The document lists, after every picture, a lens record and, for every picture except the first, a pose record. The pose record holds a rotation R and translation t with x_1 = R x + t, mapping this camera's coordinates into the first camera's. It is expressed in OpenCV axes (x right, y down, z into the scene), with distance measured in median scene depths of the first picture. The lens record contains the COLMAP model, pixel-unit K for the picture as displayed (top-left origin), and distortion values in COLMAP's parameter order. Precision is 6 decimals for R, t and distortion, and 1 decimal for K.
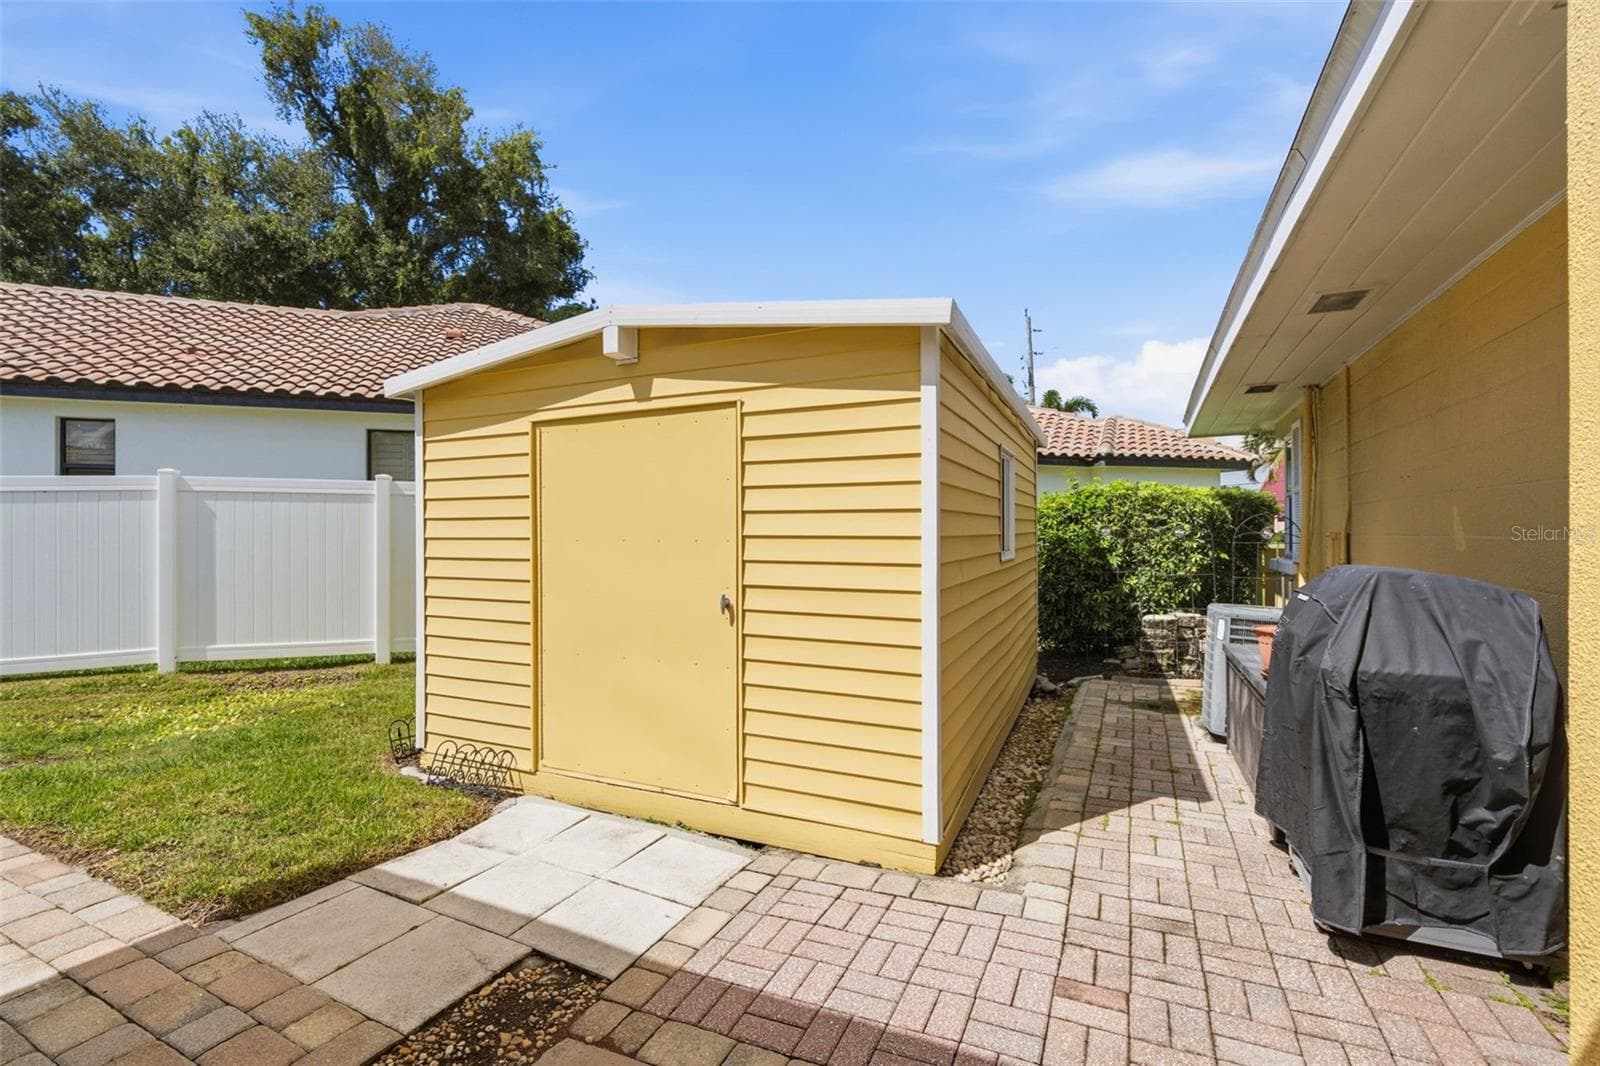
lens RADIAL K [[703.0, 0, 793.7], [0, 703.0, 531.2], [0, 0, 1]] dist [0.000087, 0.000164]
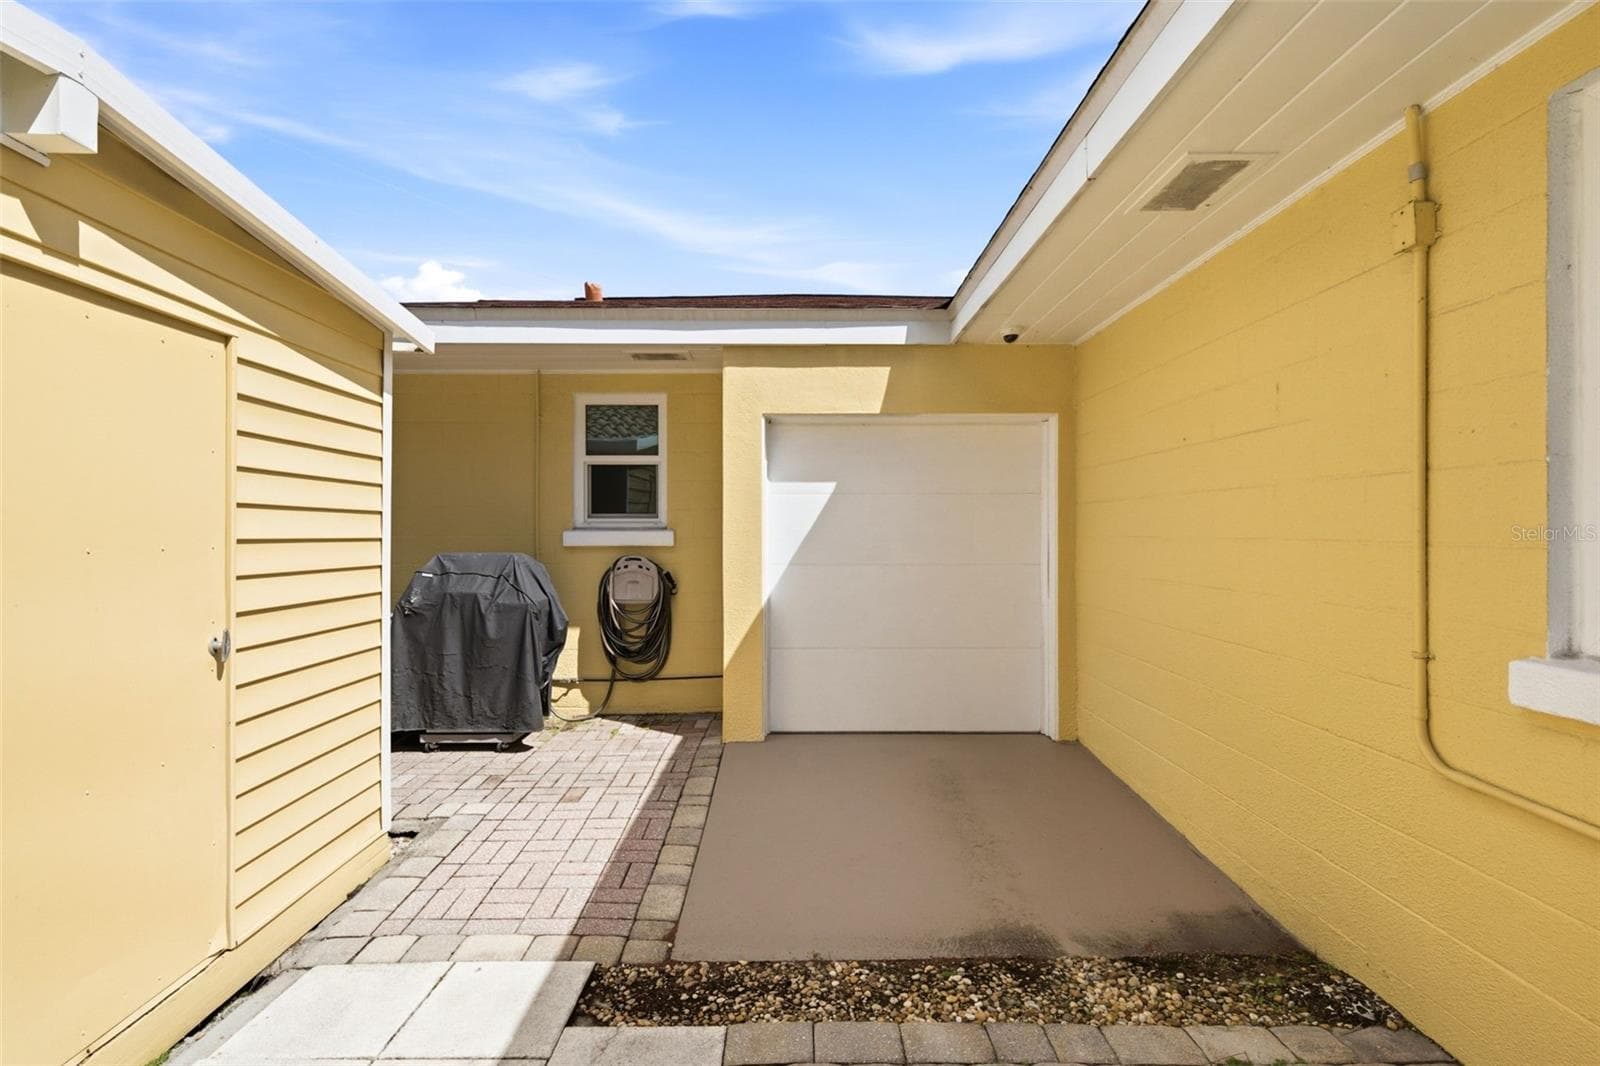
lens RADIAL K [[703.0, 0, 793.7], [0, 703.0, 531.2], [0, 0, 1]] dist [0.000087, 0.000164]
pose [[-0.433512, 0.005485, 0.901131, -1.234123], [0.002103, 0.999985, -0.005074, 0.003456], [-0.901145, -0.000304, -0.433517, 1.102646]]
